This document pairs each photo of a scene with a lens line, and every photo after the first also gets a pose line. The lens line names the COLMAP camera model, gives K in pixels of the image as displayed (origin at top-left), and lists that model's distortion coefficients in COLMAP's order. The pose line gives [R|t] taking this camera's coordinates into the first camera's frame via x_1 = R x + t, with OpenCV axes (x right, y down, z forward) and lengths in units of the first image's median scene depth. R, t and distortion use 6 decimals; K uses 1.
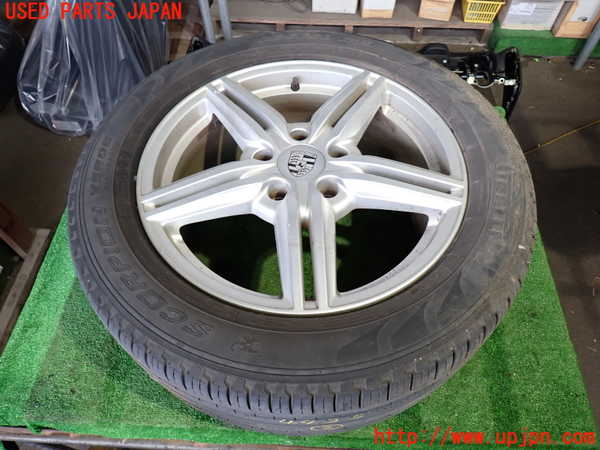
lens RADIAL K [[448.8, 0, 299.3], [0, 448.8, 223.0], [0, 0, 1]] dist [0.003650, -0.005766]
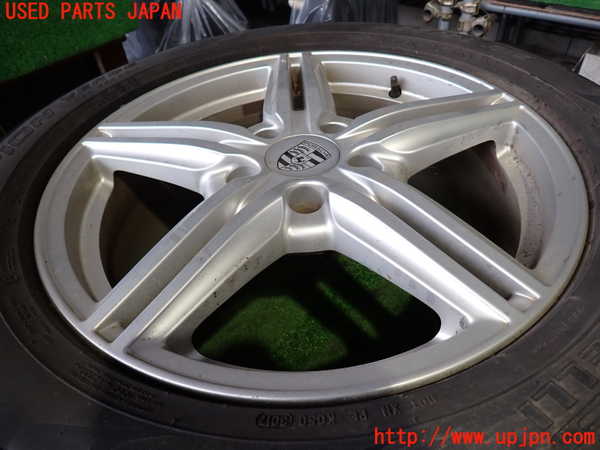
lens RADIAL K [[448.8, 0, 299.5], [0, 448.8, 222.4], [0, 0, 1]] dist [0.003650, -0.005766]
pose [[0.798517, 0.375447, -0.470542, 0.312952], [-0.462241, 0.883160, -0.079755, 0.001473], [0.385620, 0.281189, 0.878766, 0.428169]]
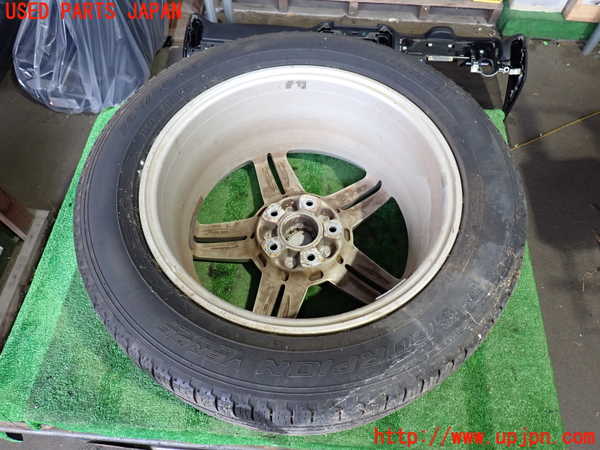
lens RADIAL K [[448.8, 0, 298.9], [0, 448.8, 222.9], [0, 0, 1]] dist [0.003650, -0.005766]
pose [[0.999659, 0.025933, -0.003005, 0.023122], [-0.025606, 0.996404, 0.080773, -0.120373], [0.005089, -0.080669, 0.996728, -0.011970]]
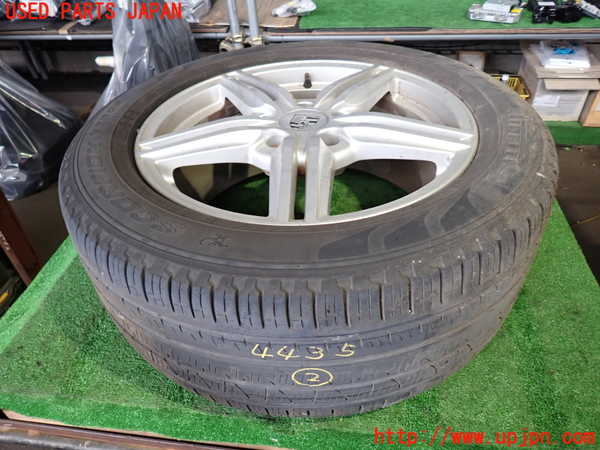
lens RADIAL K [[448.8, 0, 298.9], [0, 448.8, 226.0], [0, 0, 1]] dist [0.003650, -0.005766]
pose [[0.995401, 0.025246, -0.092404, 0.083786], [-0.050040, 0.959601, -0.276877, 0.331968], [0.081681, 0.280228, 0.956452, 0.113783]]
